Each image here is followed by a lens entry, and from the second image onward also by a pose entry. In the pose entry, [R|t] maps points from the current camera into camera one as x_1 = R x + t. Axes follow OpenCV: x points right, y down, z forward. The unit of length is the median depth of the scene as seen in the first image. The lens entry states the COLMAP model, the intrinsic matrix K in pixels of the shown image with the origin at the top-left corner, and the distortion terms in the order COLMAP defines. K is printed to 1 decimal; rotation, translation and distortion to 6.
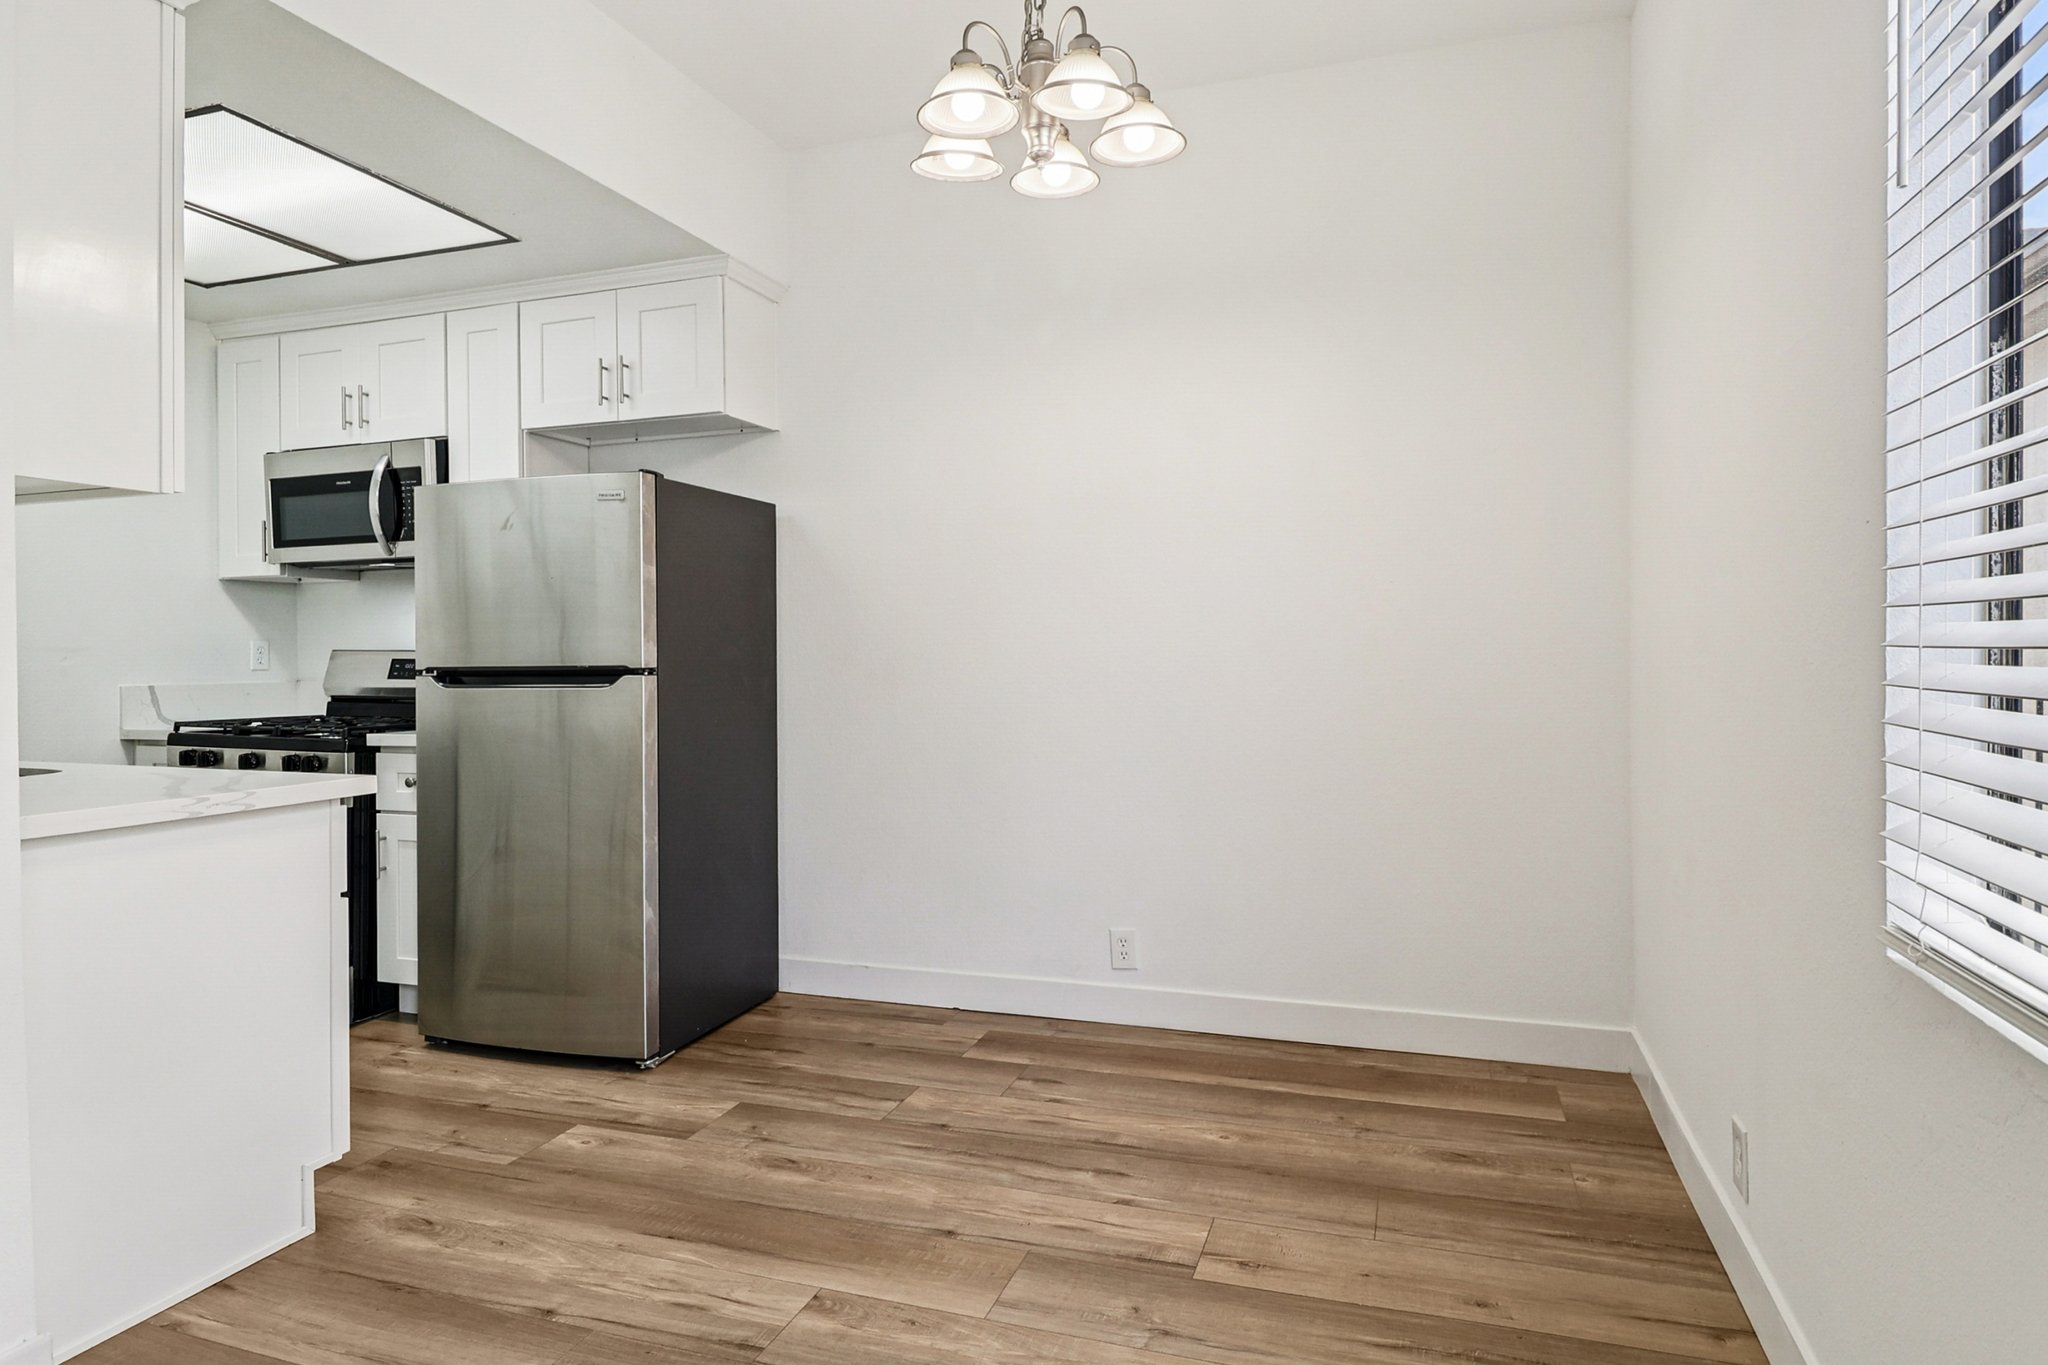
lens RADIAL K [[1143.0, 0, 1026.9], [0, 1143.0, 673.5], [0, 0, 1]] dist [-0.008119, -0.001802]
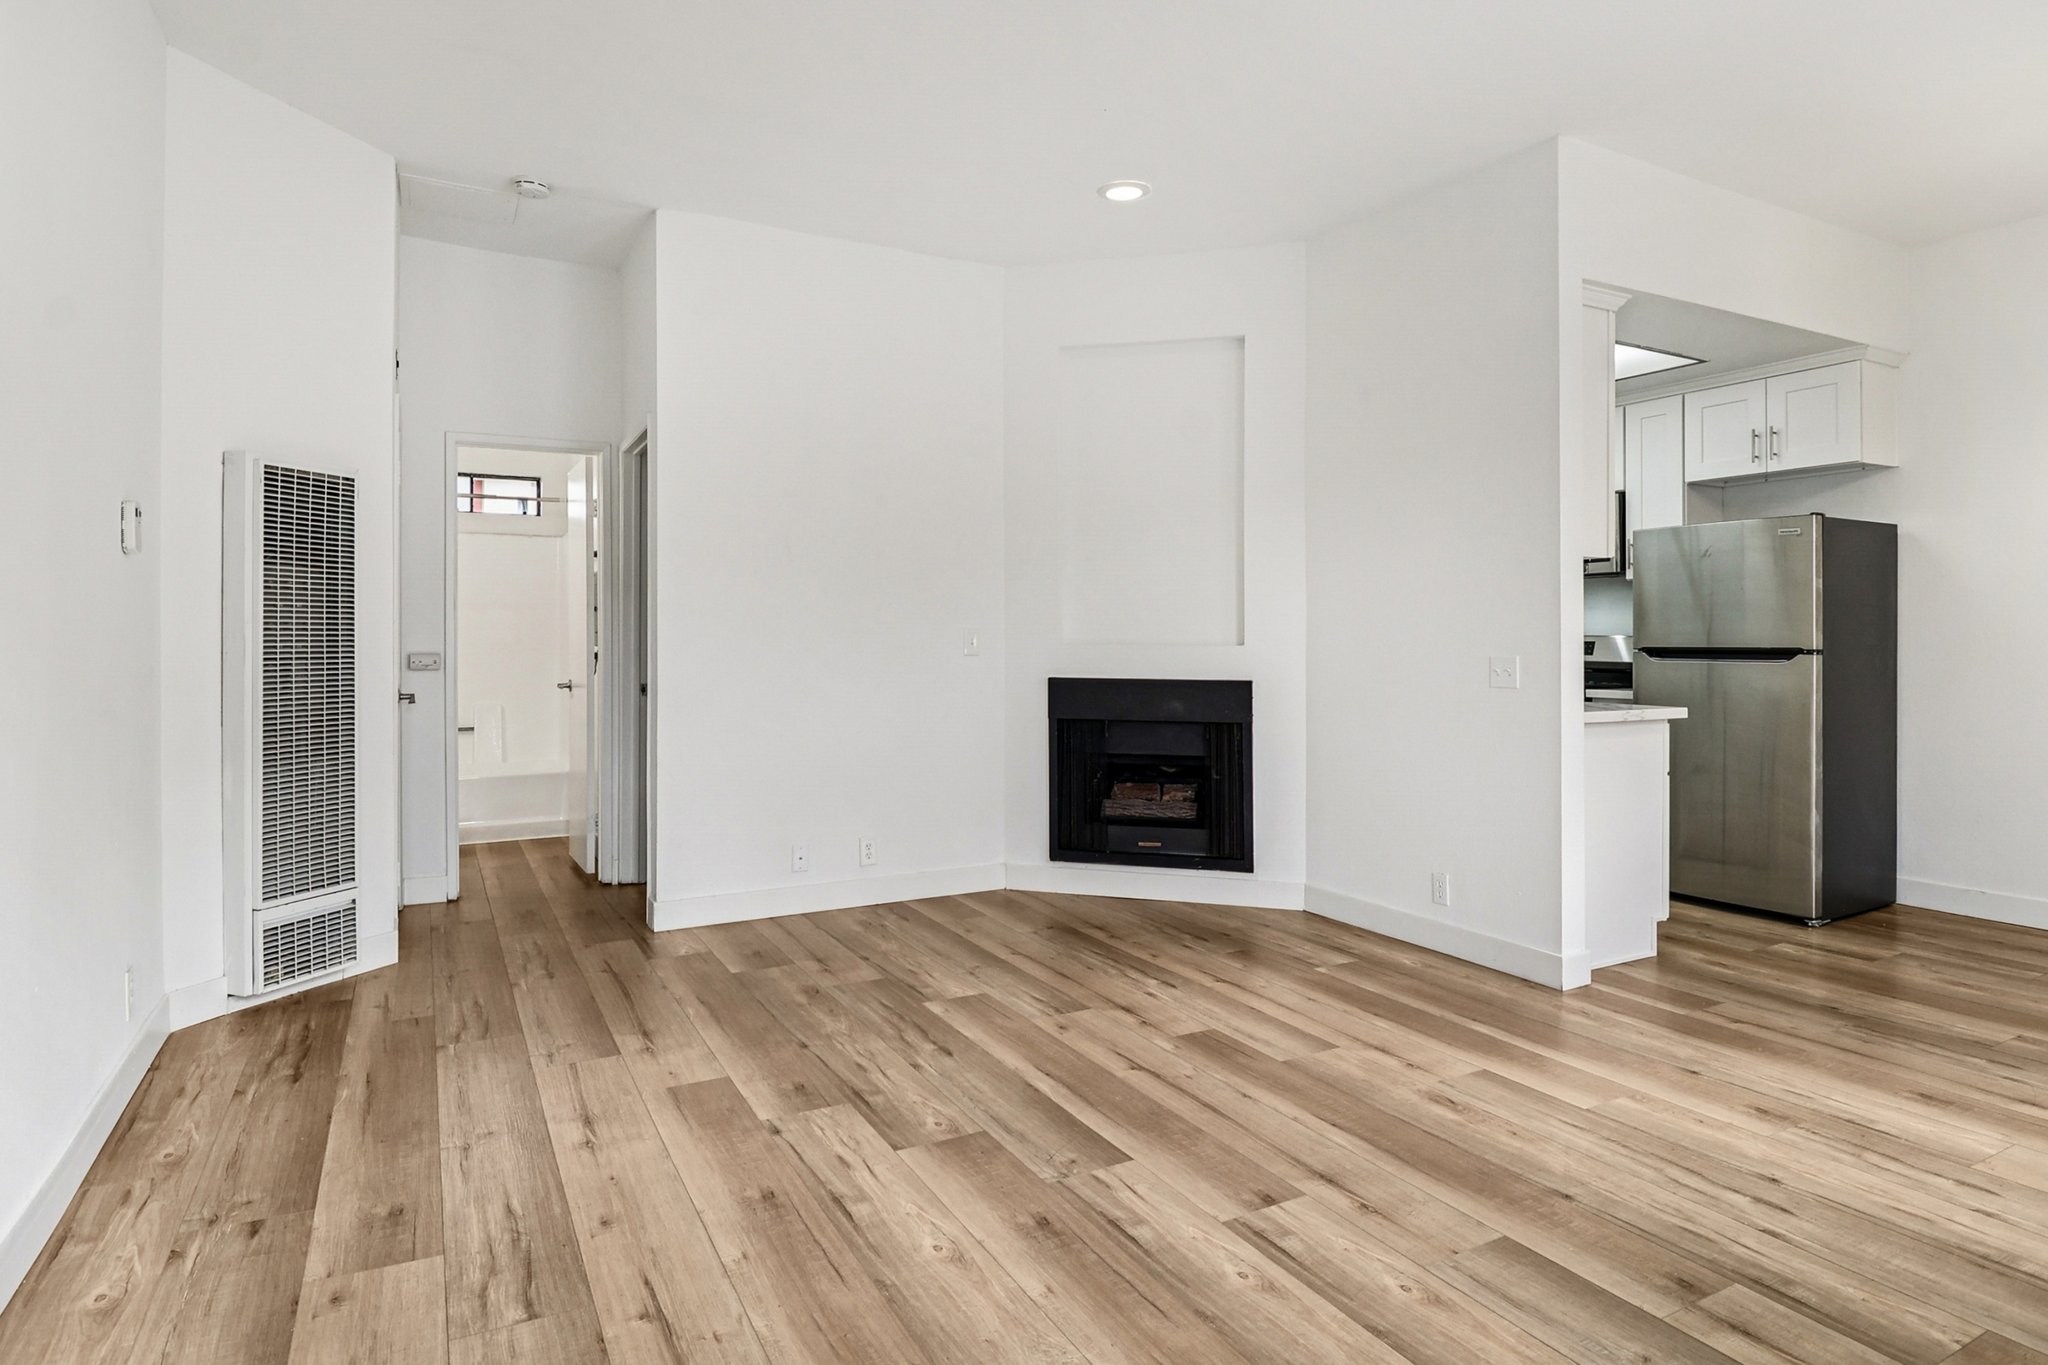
lens RADIAL K [[1143.0, 0, 1091.7], [0, 1143.0, 642.0], [0, 0, 1]] dist [-0.008119, -0.001802]
pose [[0.759840, 0.009528, -0.650040, -0.078489], [-0.019554, 0.999775, -0.008203, 0.012964], [0.649816, 0.018944, 0.759856, -0.589546]]
